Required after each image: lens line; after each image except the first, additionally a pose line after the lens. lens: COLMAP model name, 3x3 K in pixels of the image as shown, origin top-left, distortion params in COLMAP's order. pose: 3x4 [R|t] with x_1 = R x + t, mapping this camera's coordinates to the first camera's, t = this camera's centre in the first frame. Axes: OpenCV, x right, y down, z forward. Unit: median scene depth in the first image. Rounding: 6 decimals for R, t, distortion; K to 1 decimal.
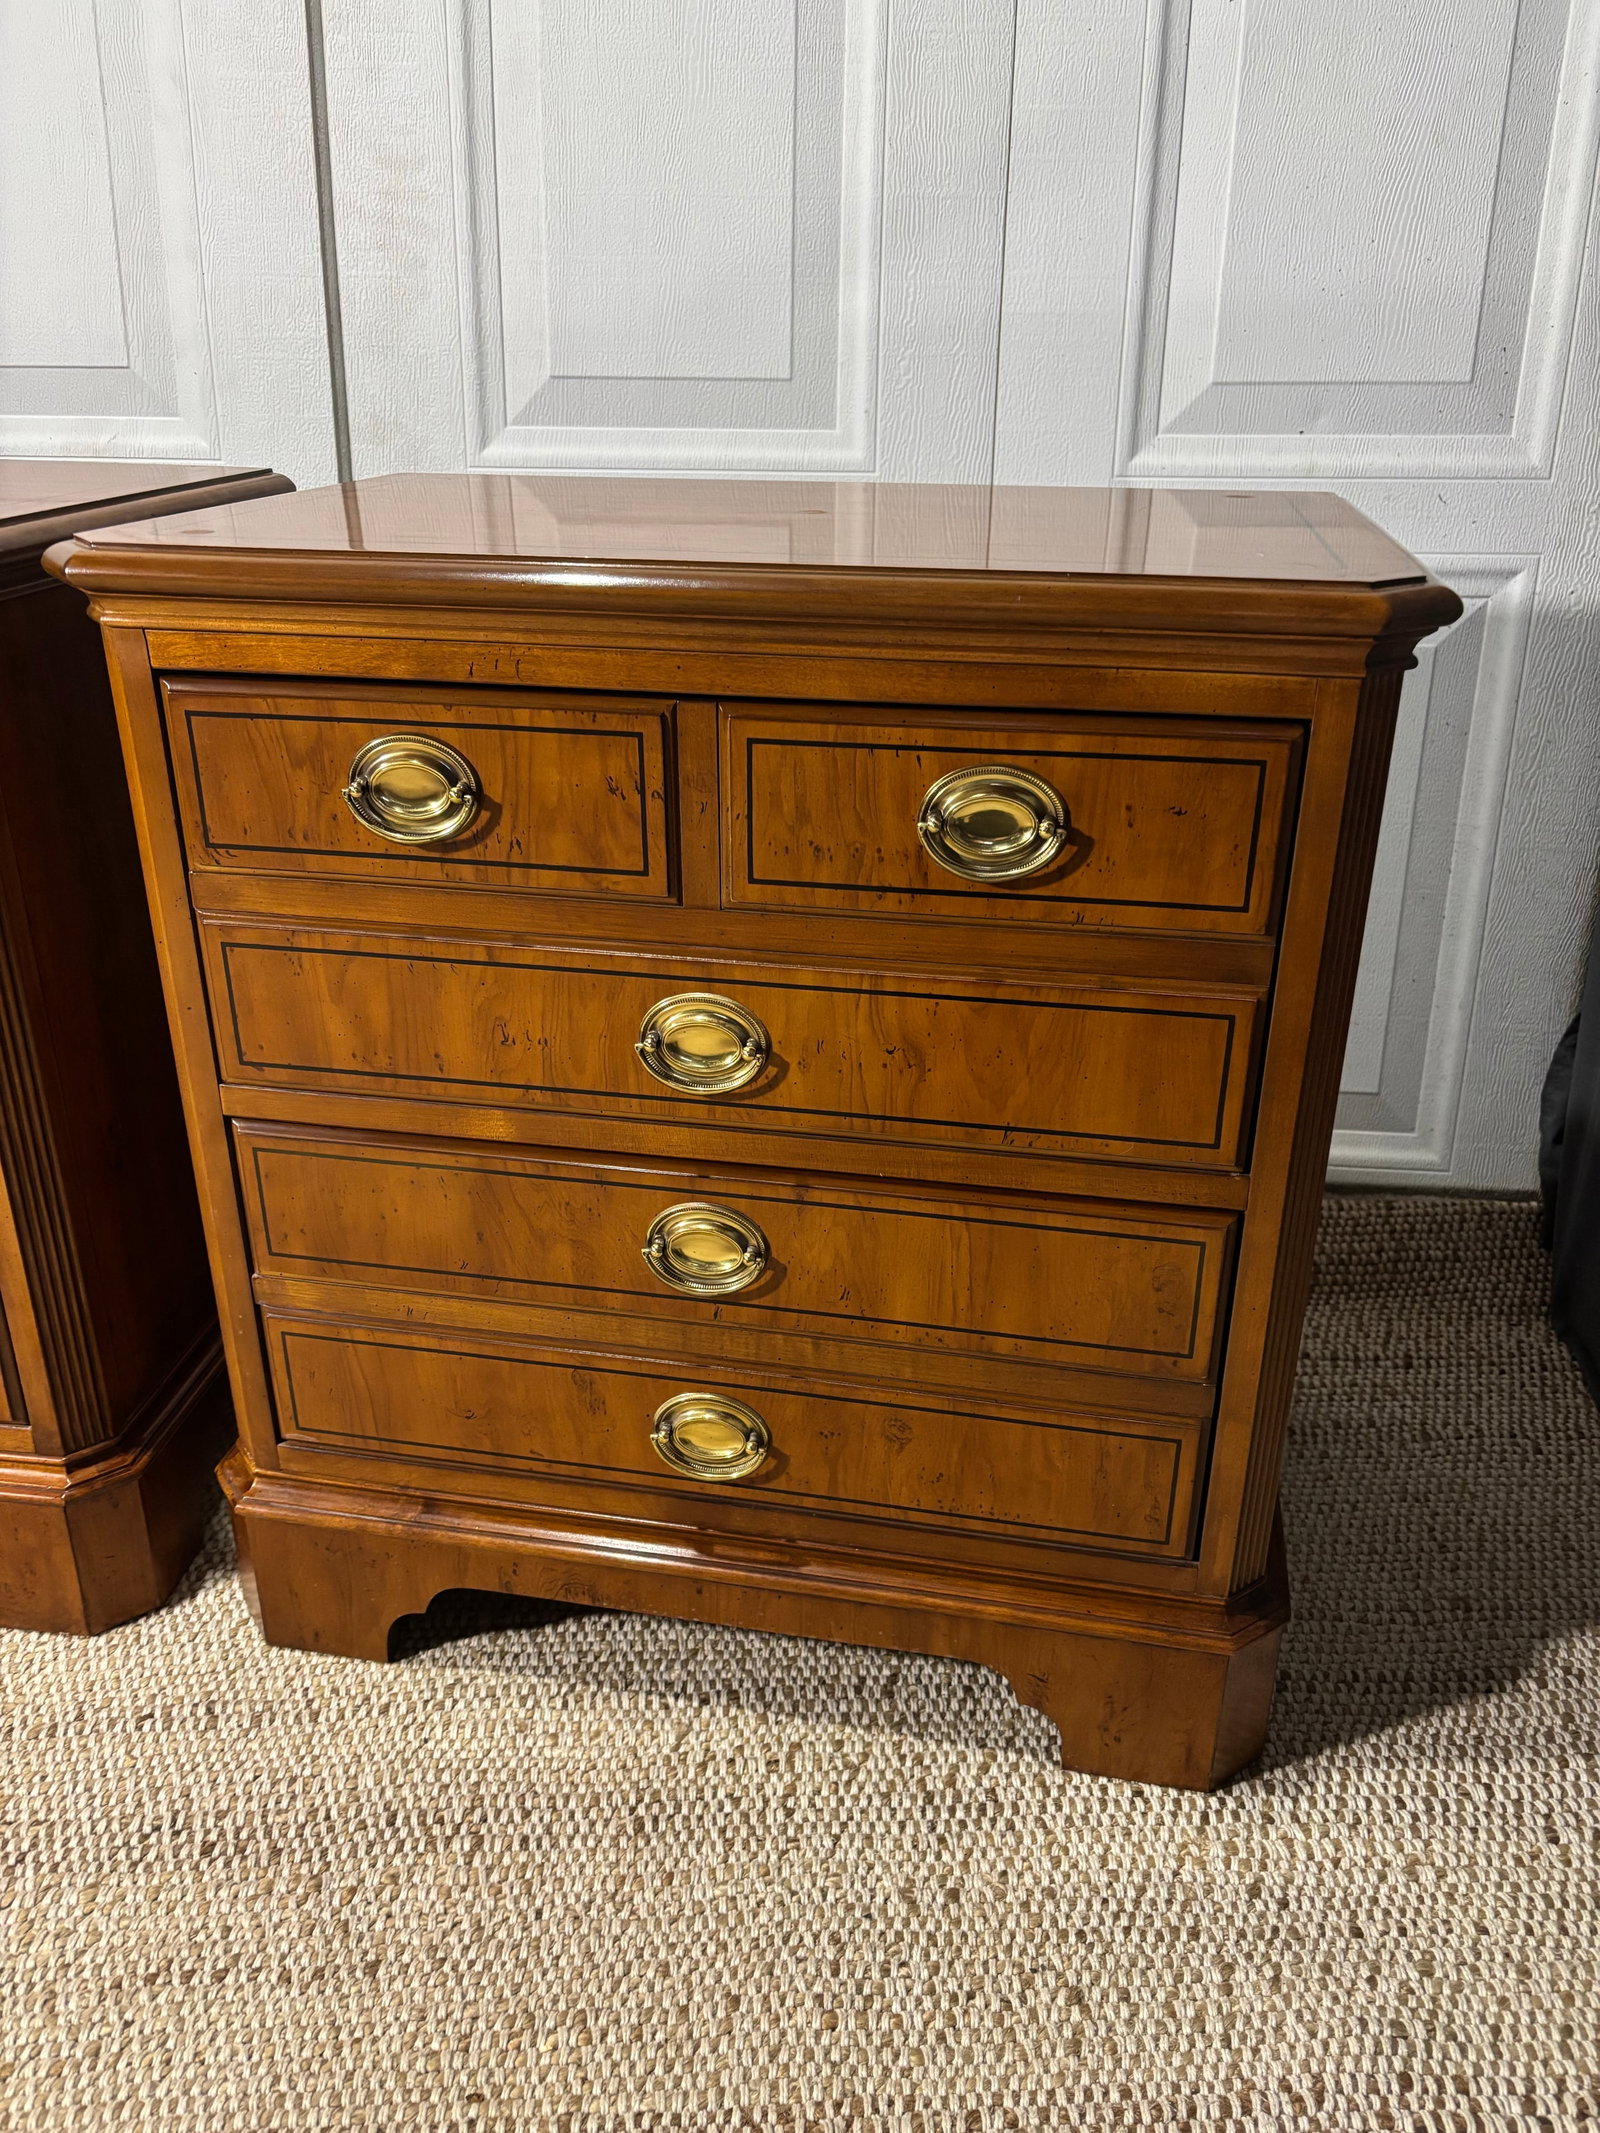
lens RADIAL K [[1637.4, 0, 806.4], [0, 1637.4, 1073.2], [0, 0, 1]] dist [0.057670, -0.097388]
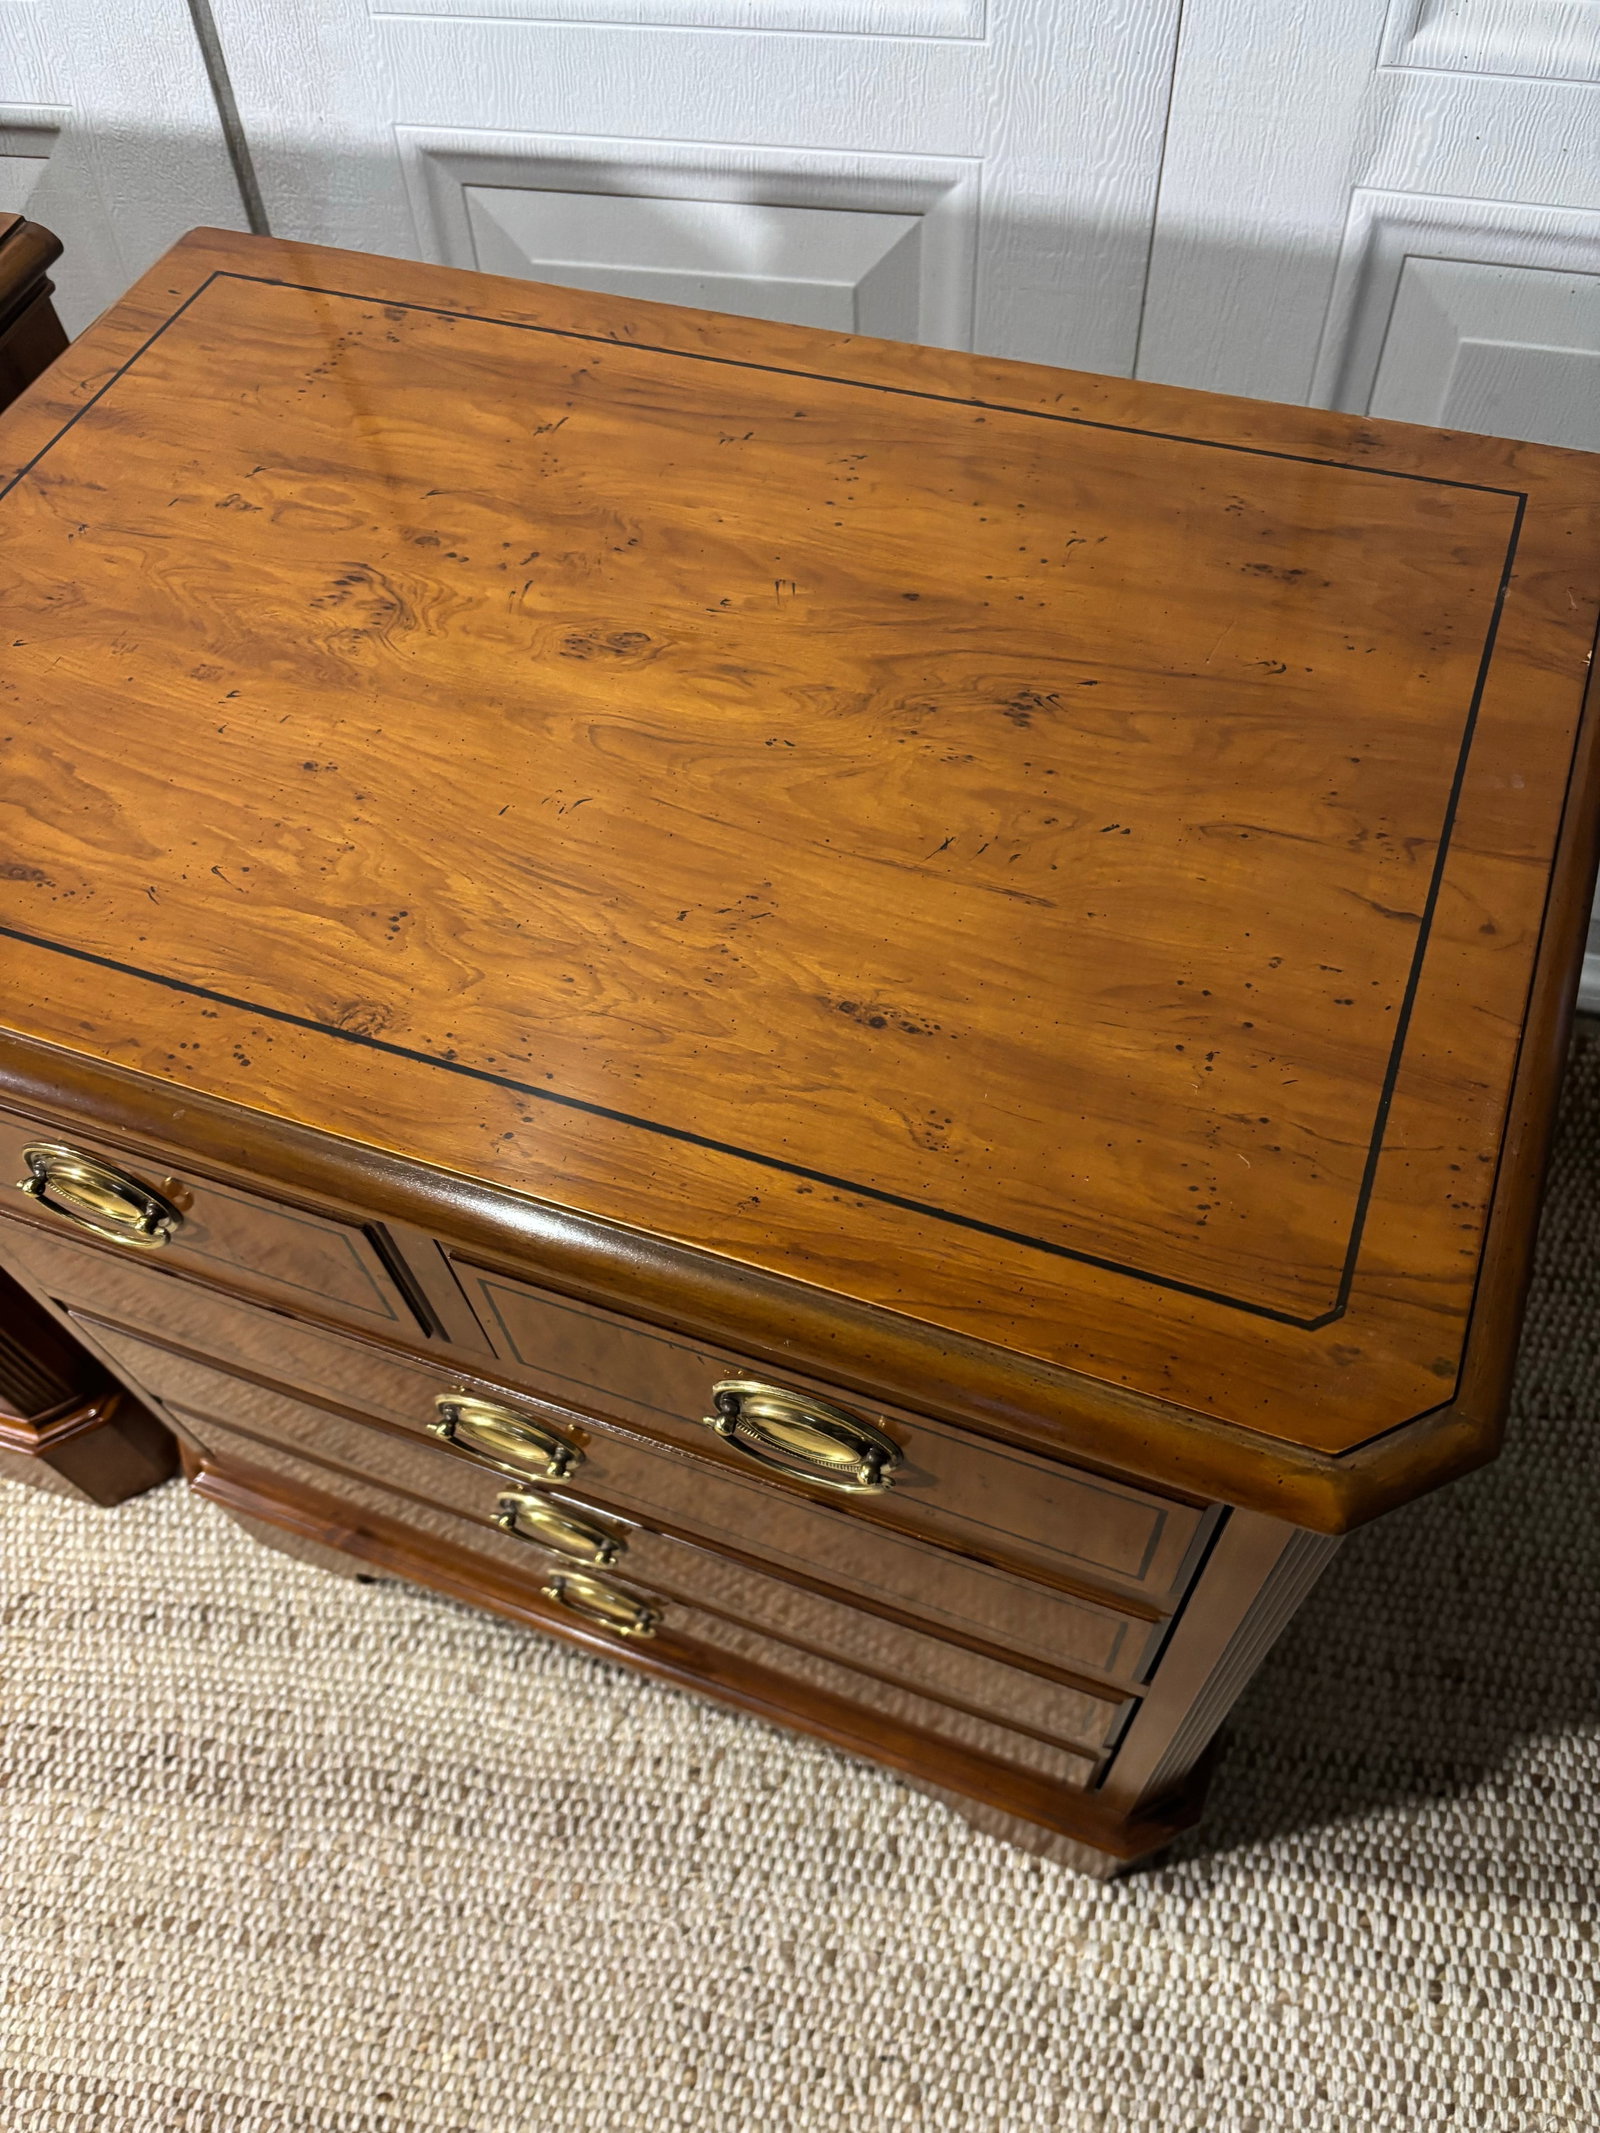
lens RADIAL K [[1637.4, 0, 806.4], [0, 1637.4, 1073.2], [0, 0, 1]] dist [0.057670, -0.097388]
pose [[0.981704, 0.110277, -0.155232, 0.171508], [-0.009394, 0.842286, 0.538949, -0.550142], [0.190183, -0.527630, 0.827911, 0.396141]]
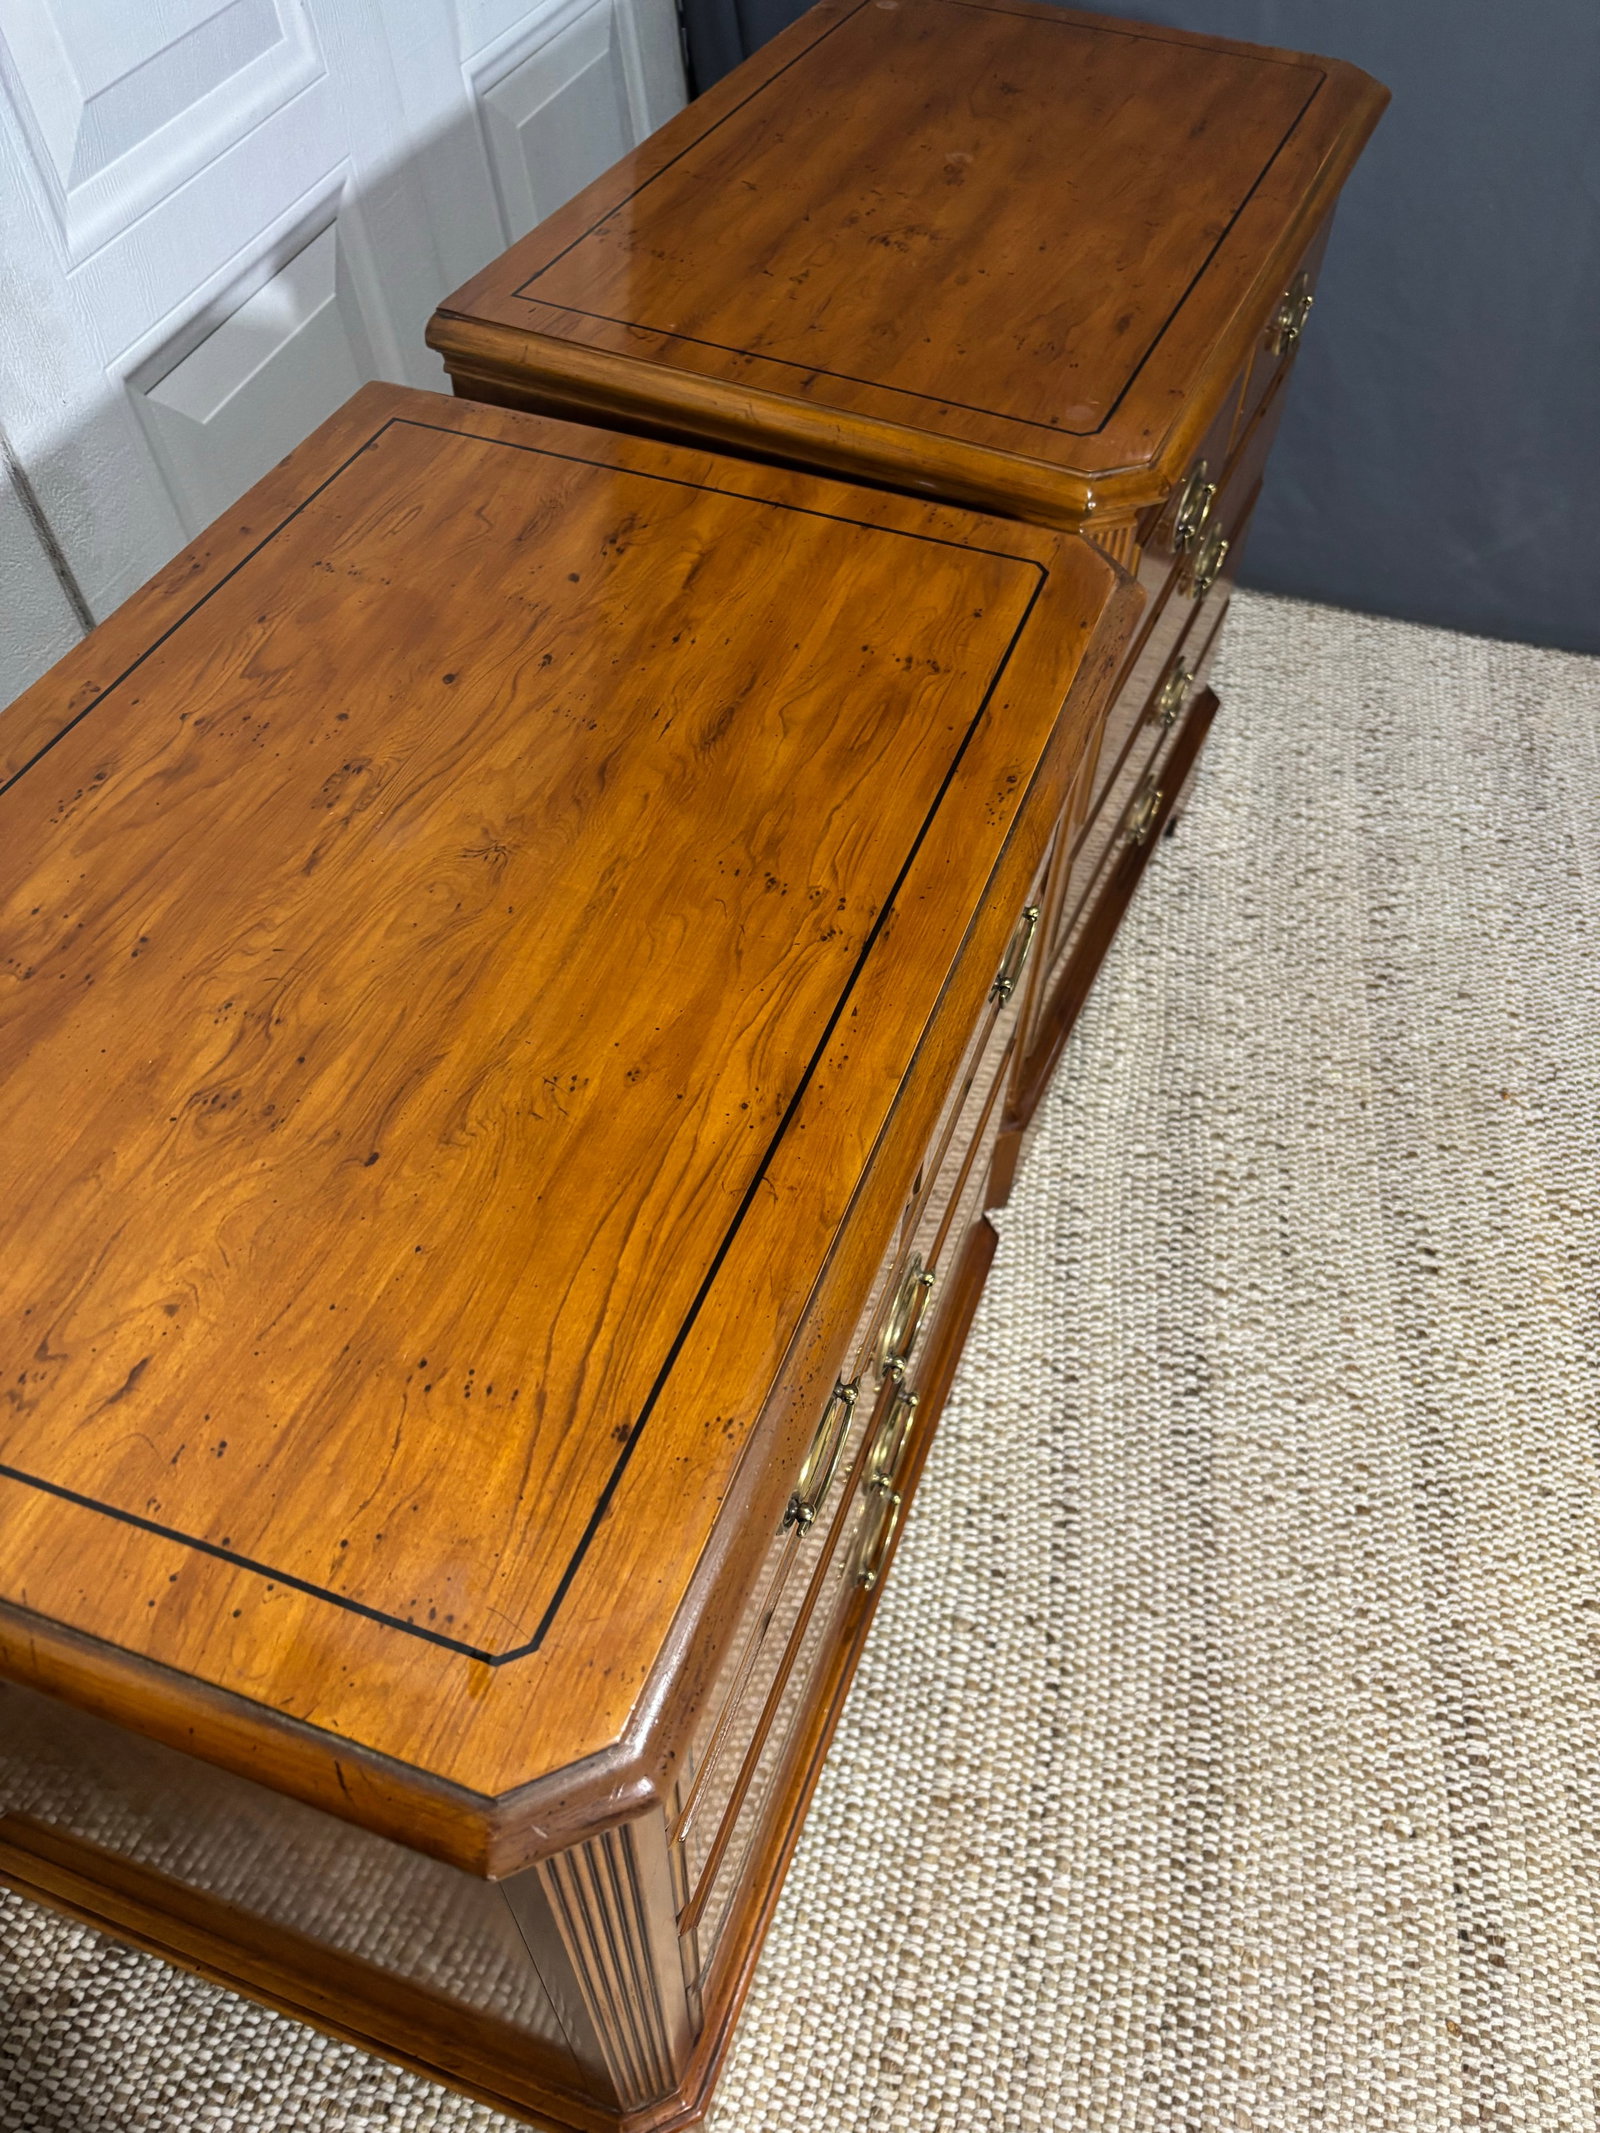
lens RADIAL K [[1636.4, 0, 800.0], [0, 1636.4, 1066.5], [0, 0, 1]] dist [0.031654, -0.052776]
pose [[0.221486, -0.748380, 0.625197, -1.252532], [0.376138, 0.657072, 0.653282, -0.730460], [-0.899702, 0.090467, 0.427026, 0.661101]]
